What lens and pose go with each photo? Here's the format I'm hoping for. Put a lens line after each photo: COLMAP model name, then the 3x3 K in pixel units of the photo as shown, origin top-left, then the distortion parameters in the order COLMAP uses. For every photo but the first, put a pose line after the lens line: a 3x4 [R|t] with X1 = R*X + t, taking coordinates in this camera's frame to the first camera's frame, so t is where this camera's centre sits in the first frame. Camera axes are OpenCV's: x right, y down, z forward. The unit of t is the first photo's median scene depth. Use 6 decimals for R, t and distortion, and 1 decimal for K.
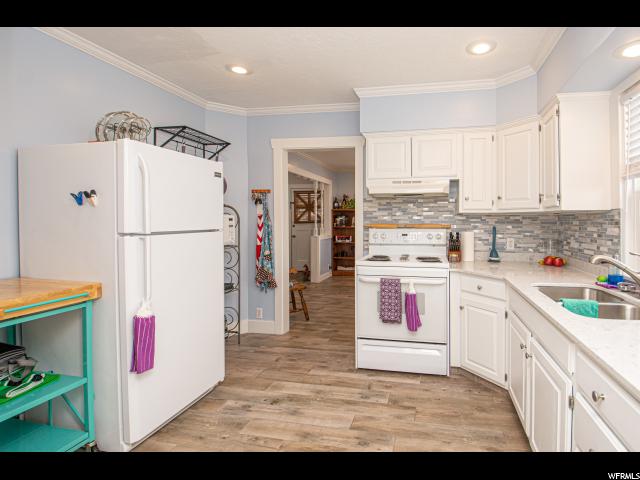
lens RADIAL K [[292.9, 0, 340.4], [0, 292.9, 223.6], [0, 0, 1]] dist [0.013989, -0.003459]
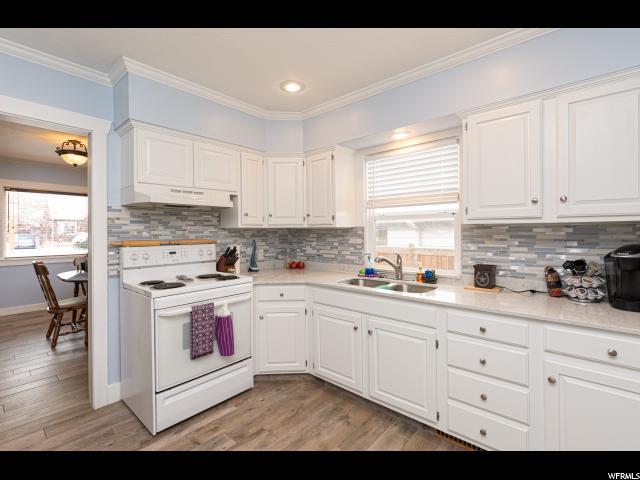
lens RADIAL K [[292.9, 0, 320.0], [0, 292.9, 233.1], [0, 0, 1]] dist [0.013989, -0.003459]
pose [[0.538677, -0.010686, 0.842444, -0.303114], [0.018832, 0.999822, 0.000641, -0.012728], [-0.842302, 0.015520, 0.538783, 0.202309]]
